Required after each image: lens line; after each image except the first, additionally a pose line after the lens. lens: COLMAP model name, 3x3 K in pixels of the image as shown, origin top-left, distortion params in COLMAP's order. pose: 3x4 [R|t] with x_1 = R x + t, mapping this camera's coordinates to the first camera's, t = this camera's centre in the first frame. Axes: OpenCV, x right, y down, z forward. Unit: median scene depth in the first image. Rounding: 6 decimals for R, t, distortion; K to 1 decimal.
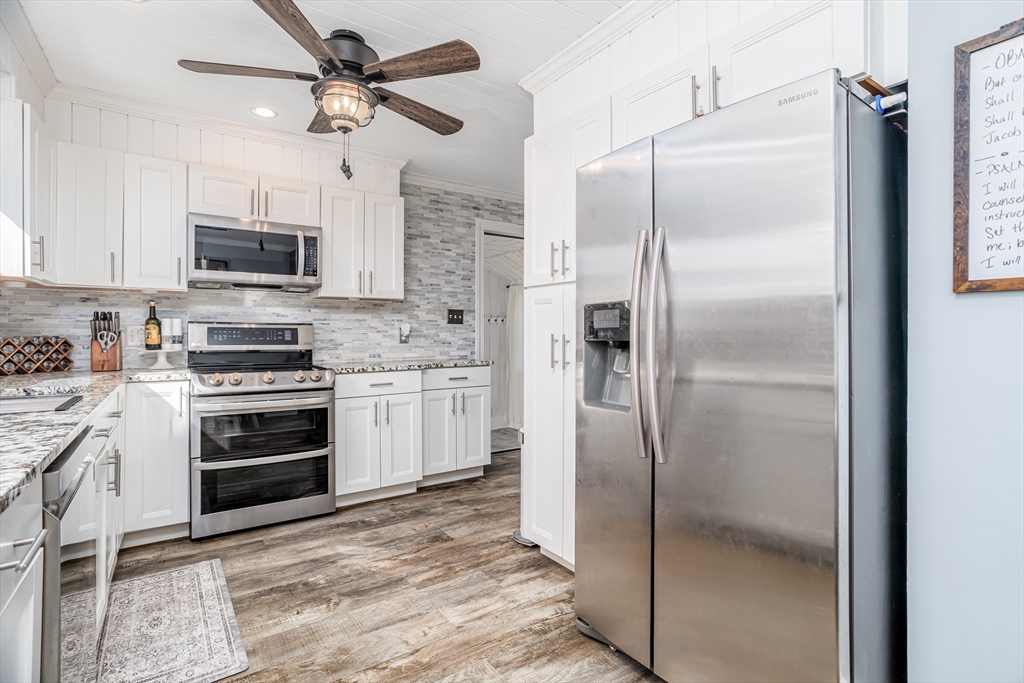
lens RADIAL K [[497.3, 0, 529.9], [0, 497.3, 336.5], [0, 0, 1]] dist [-0.070863, 0.038299]
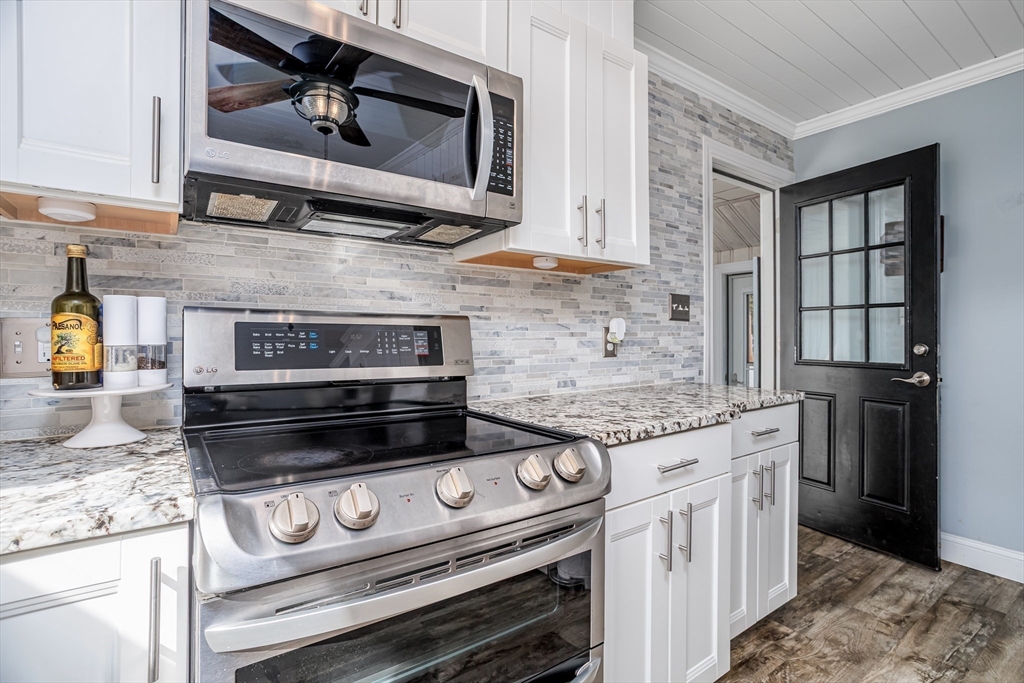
lens RADIAL K [[497.3, 0, 529.9], [0, 497.3, 336.5], [0, 0, 1]] dist [-0.070863, 0.038299]
pose [[0.999959, 0.000260, 0.009047, -0.408577], [-0.000200, 0.999978, -0.006595, -0.005391], [-0.009048, 0.006593, 0.999937, 0.577334]]
